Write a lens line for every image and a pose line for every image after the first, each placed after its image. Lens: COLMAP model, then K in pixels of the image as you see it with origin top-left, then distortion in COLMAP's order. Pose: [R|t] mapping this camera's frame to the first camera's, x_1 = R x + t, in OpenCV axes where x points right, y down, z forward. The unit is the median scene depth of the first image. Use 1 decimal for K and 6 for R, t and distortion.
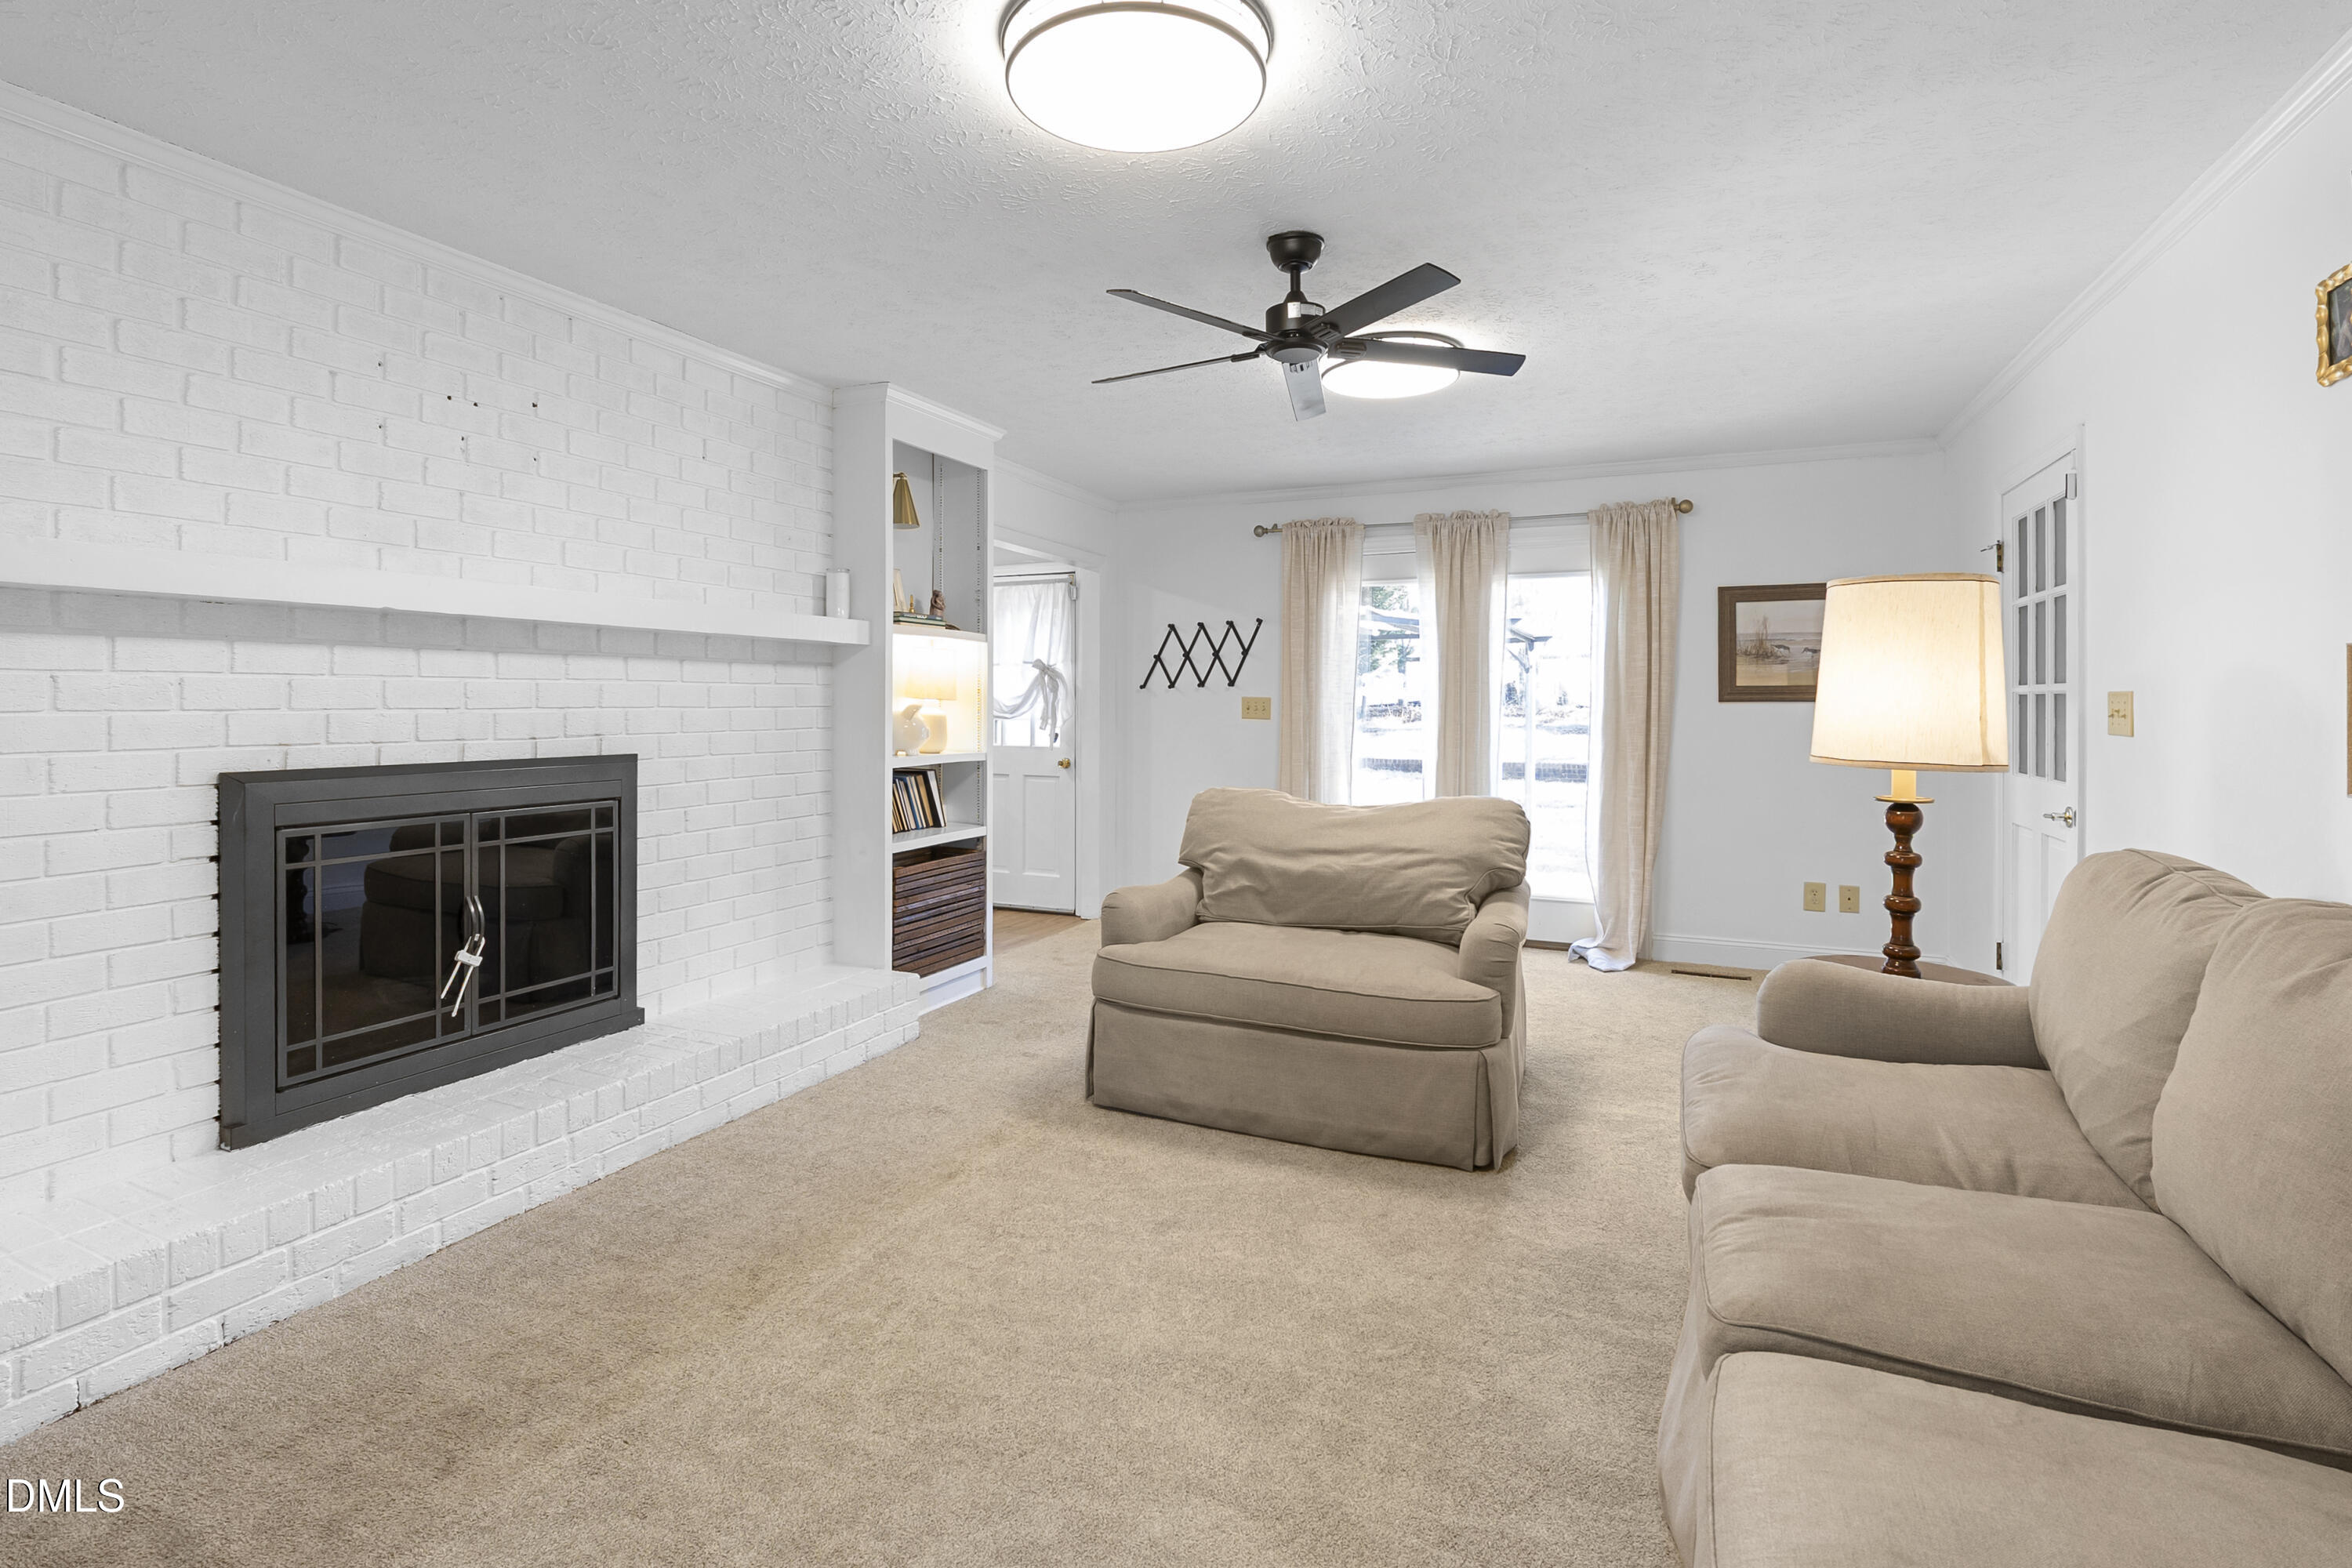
lens RADIAL K [[1123.5, 0, 1160.8], [0, 1123.5, 701.5], [0, 0, 1]] dist [-0.016672, -0.000085]
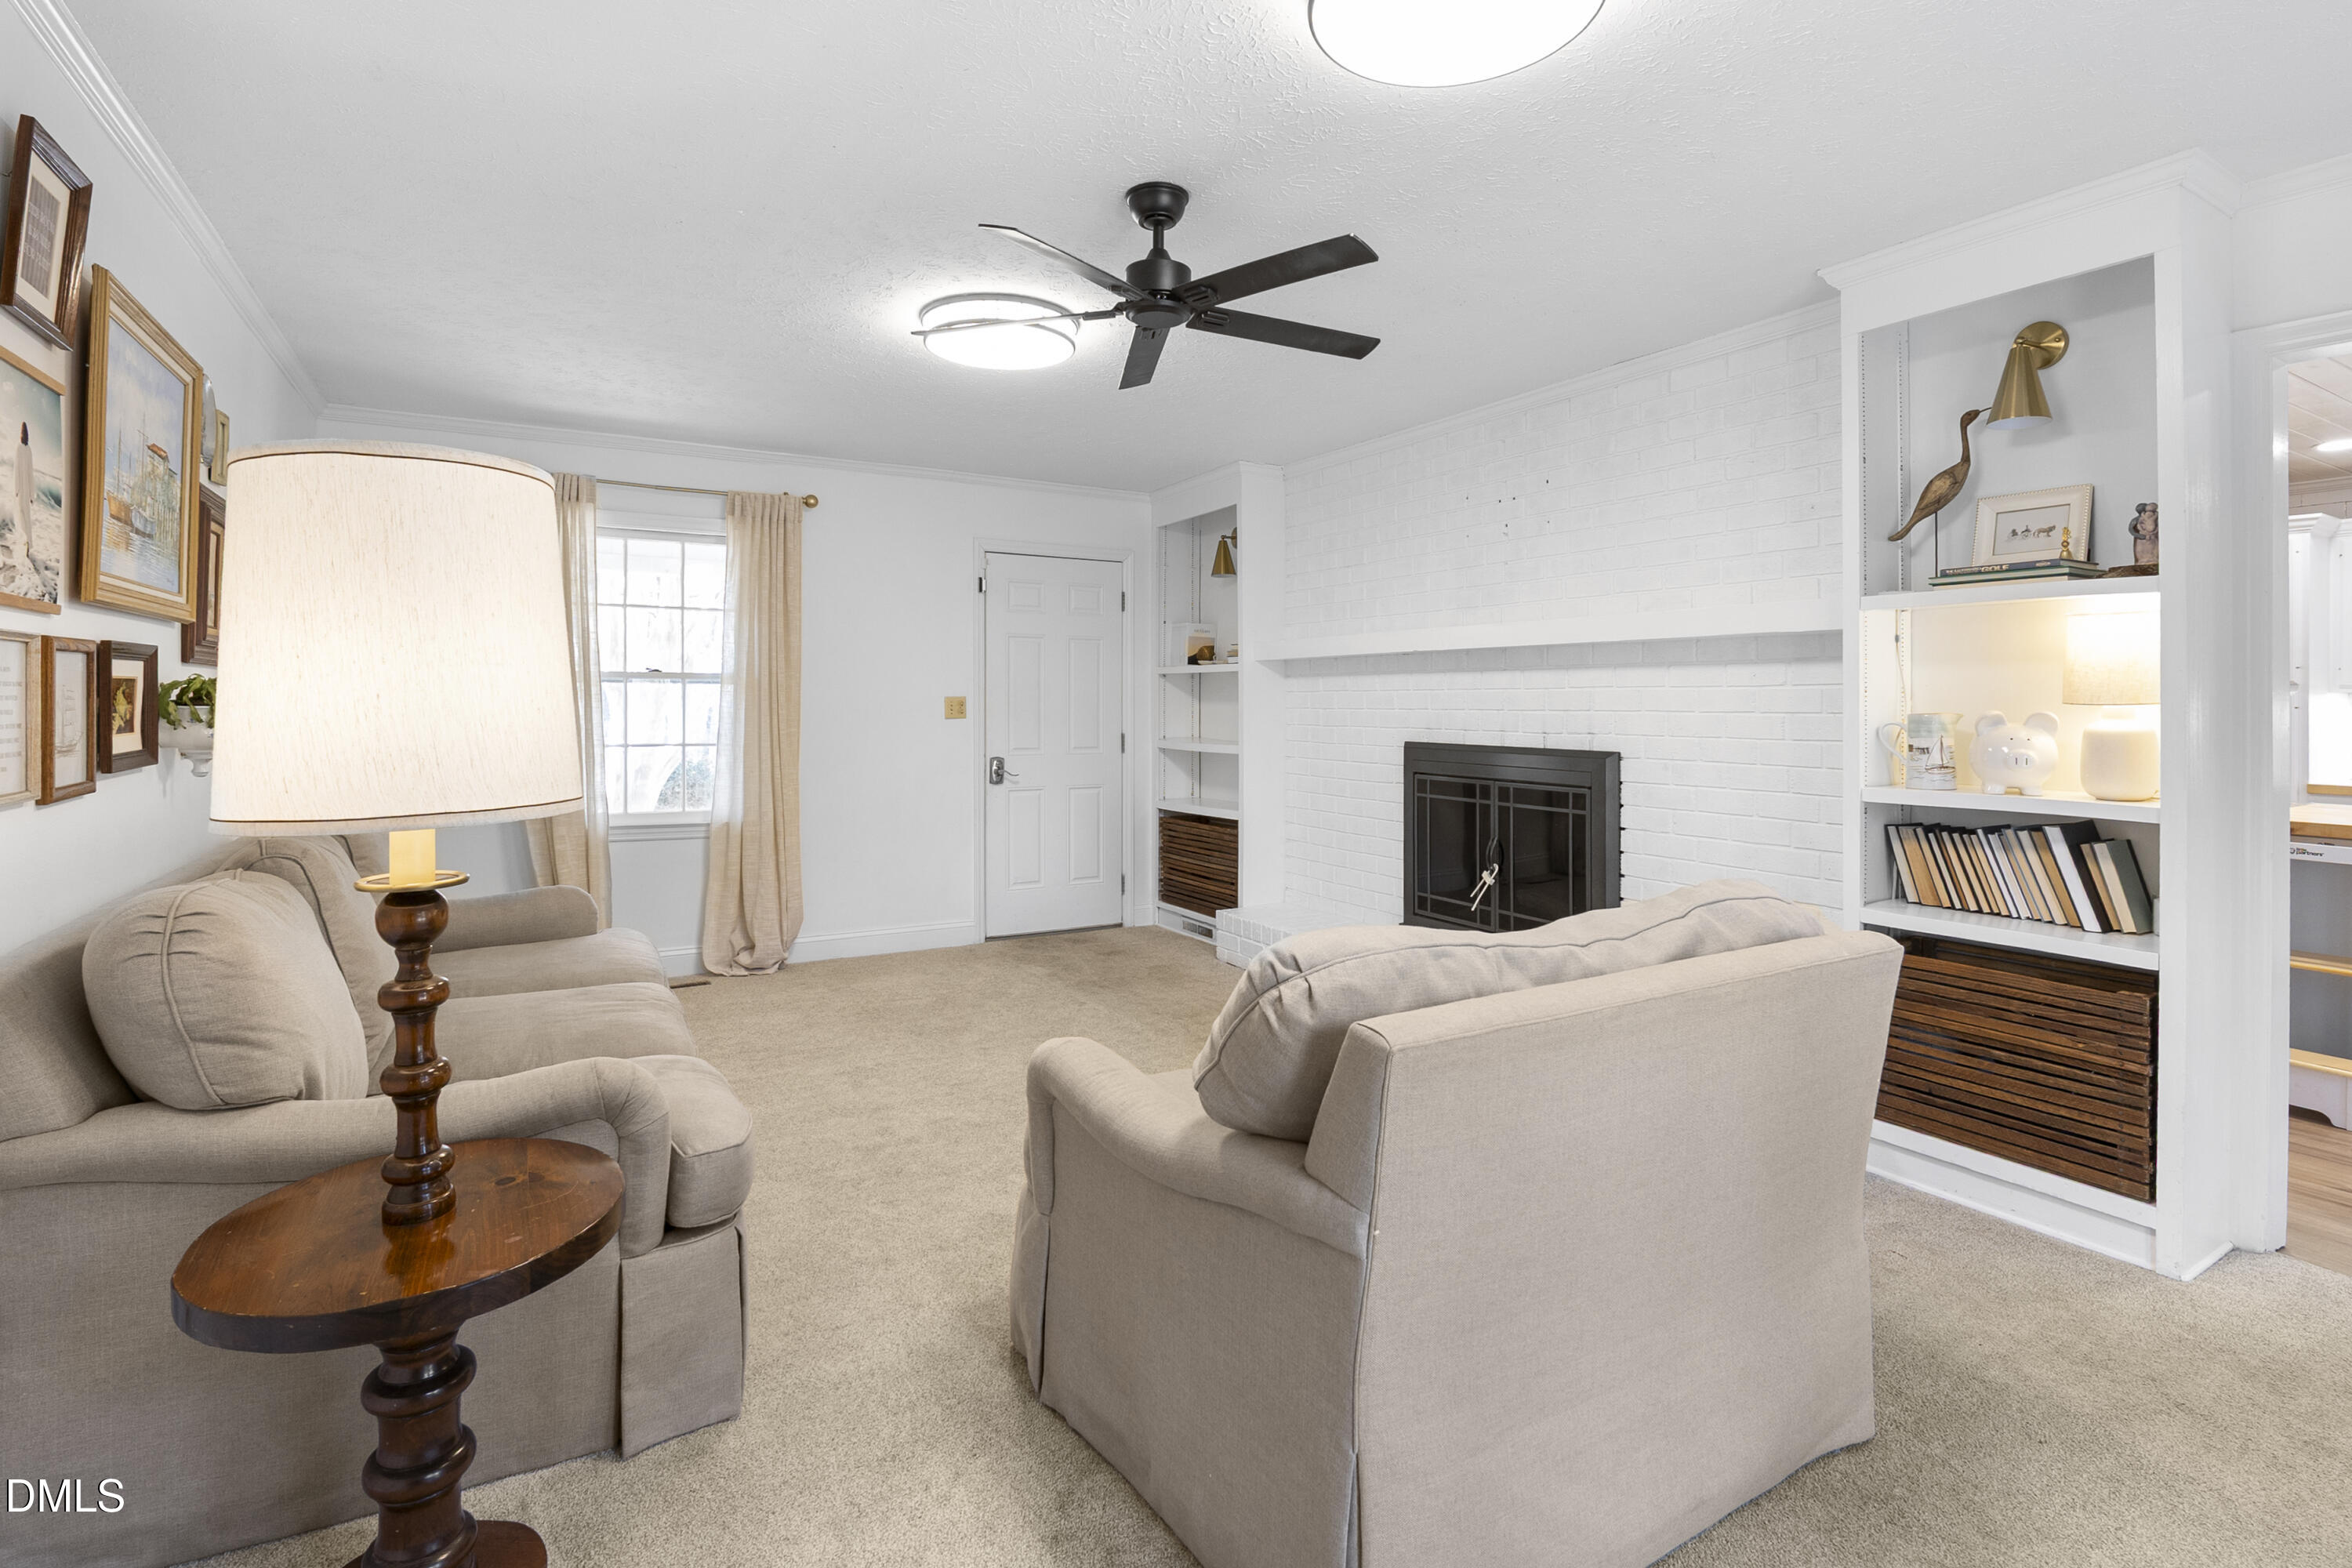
lens RADIAL K [[1123.5, 0, 1160.8], [0, 1123.5, 701.5], [0, 0, 1]] dist [-0.016672, -0.000085]
pose [[-0.587709, 0.000536, -0.809072, 0.746617], [0.000402, 1.000000, 0.000371, -0.004926], [0.809072, -0.000107, -0.587709, 1.345095]]
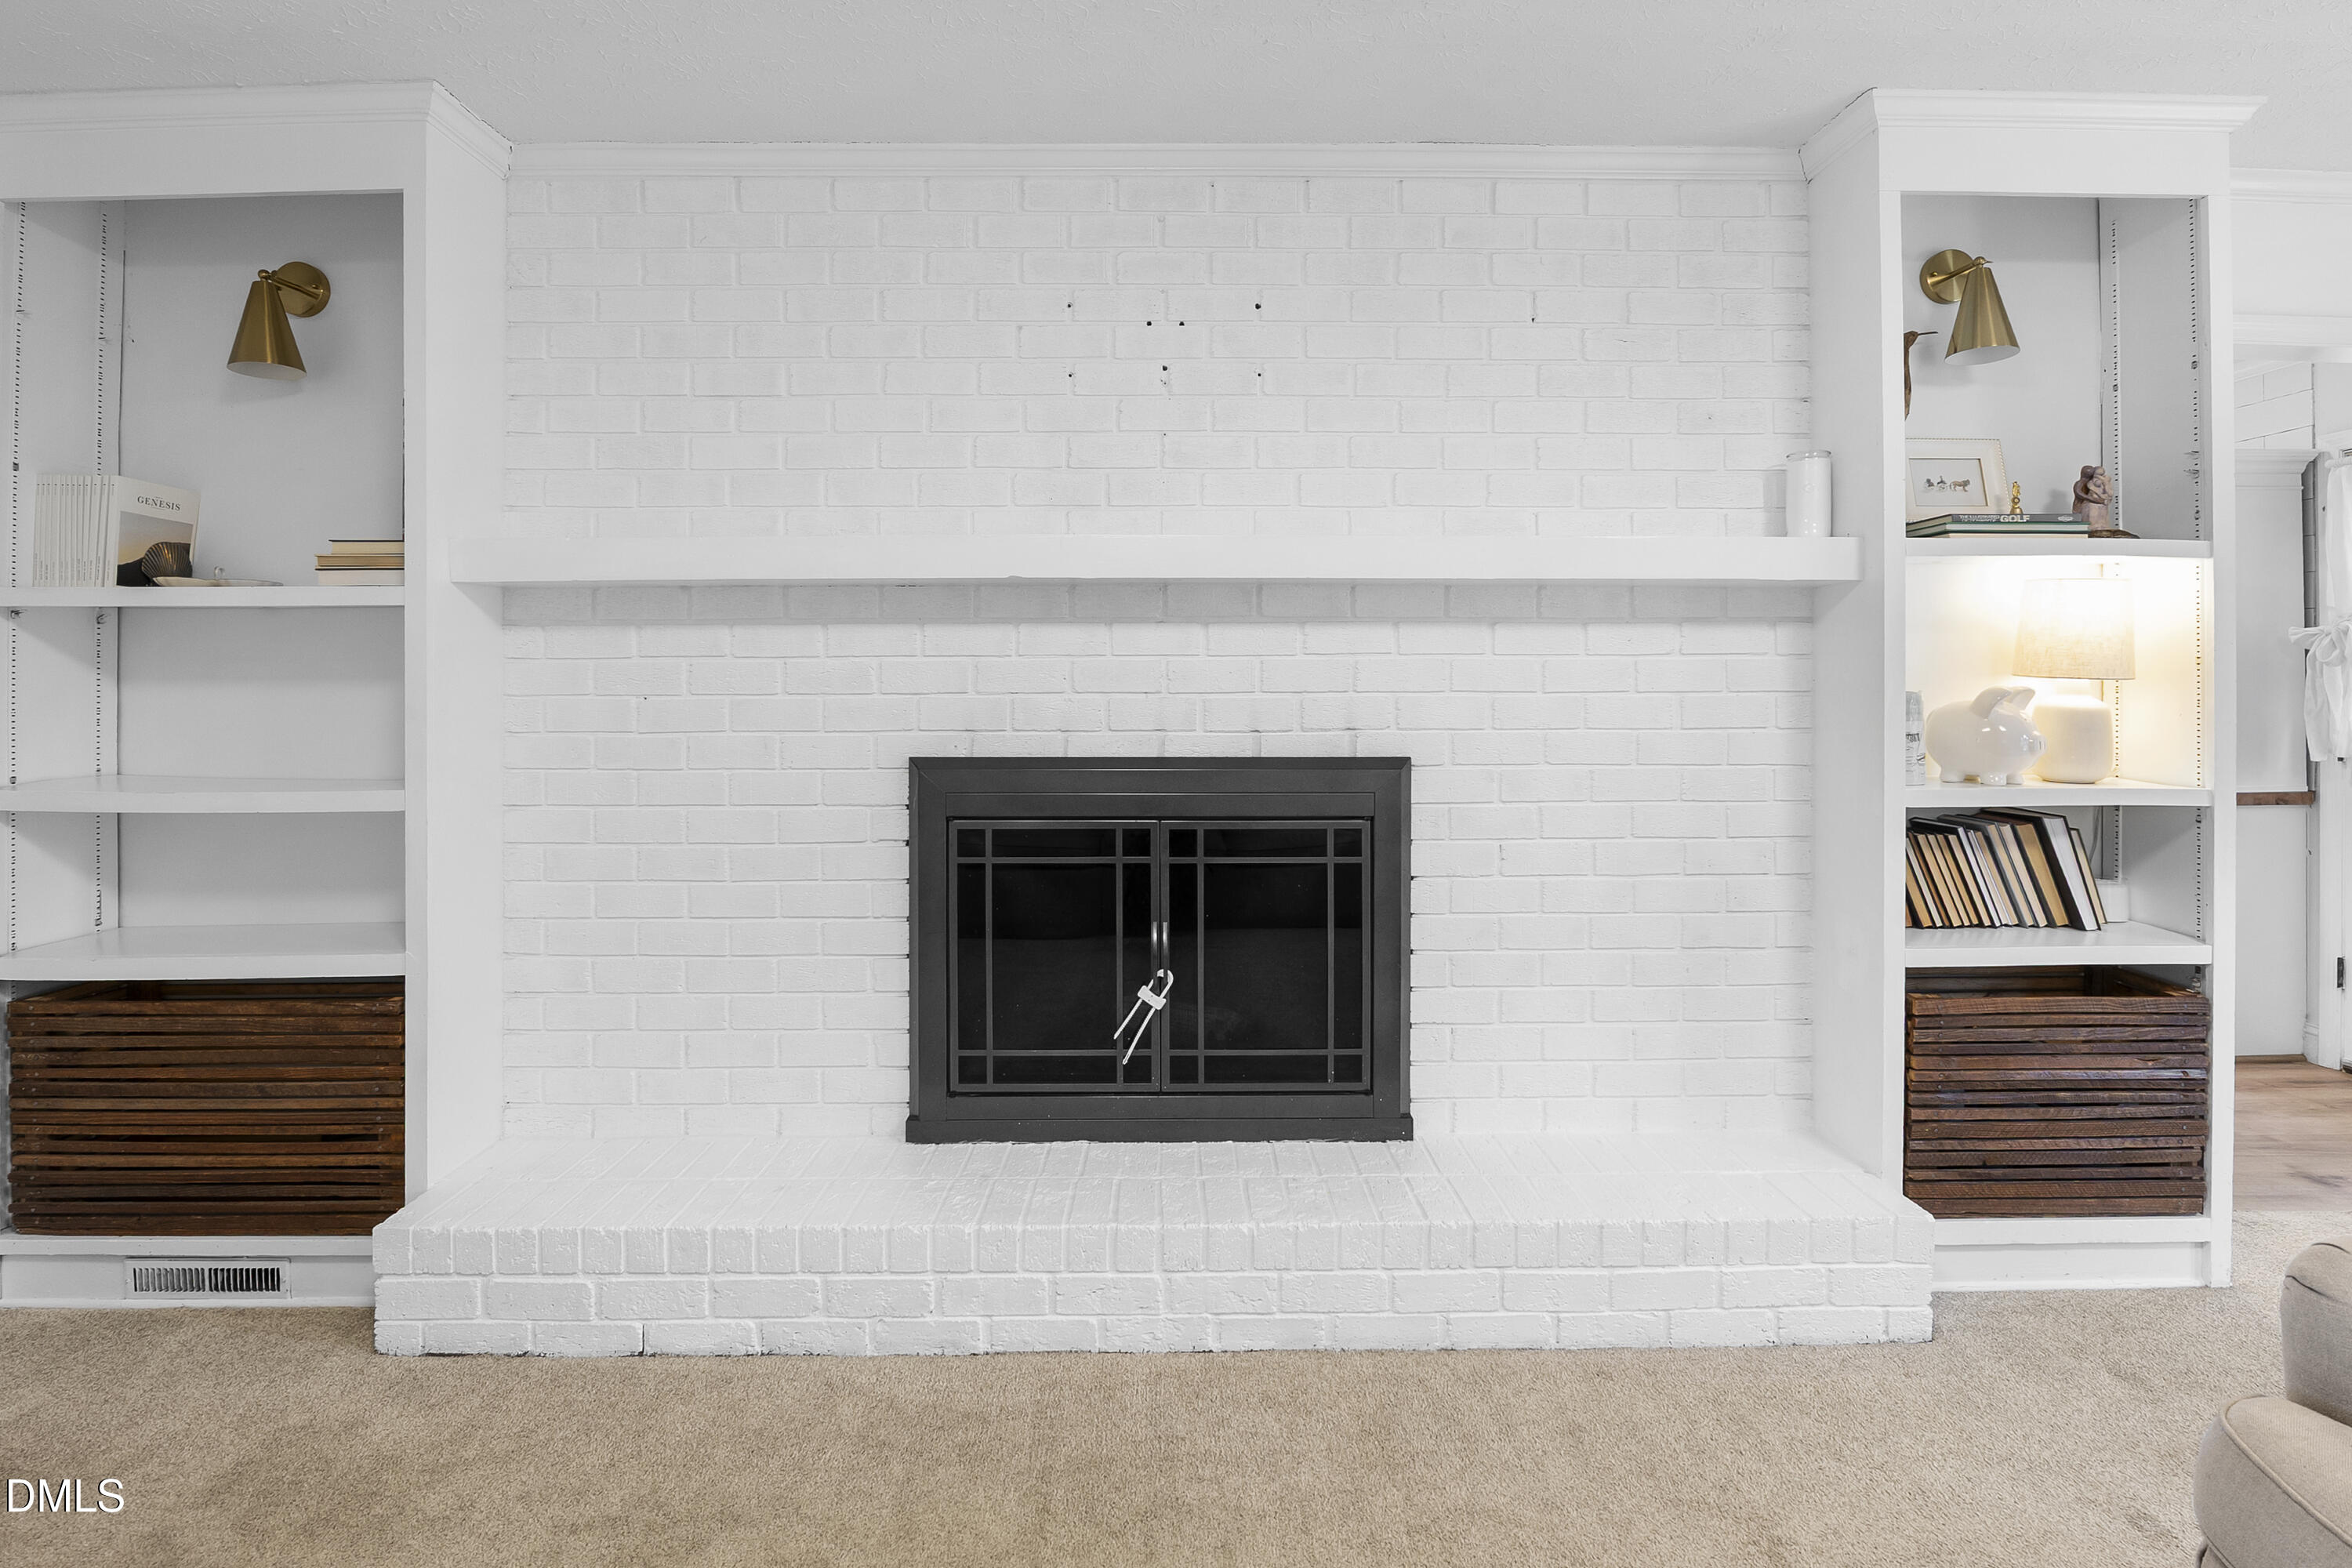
lens RADIAL K [[1132.0, 0, 1179.6], [0, 1132.0, 678.5], [0, 0, 1]] dist [-0.015331, -0.000276]
pose [[0.423785, -0.004378, -0.905752, 0.126200], [0.002308, 0.999990, -0.003754, -0.001216], [0.905760, -0.000499, 0.423791, 0.586513]]
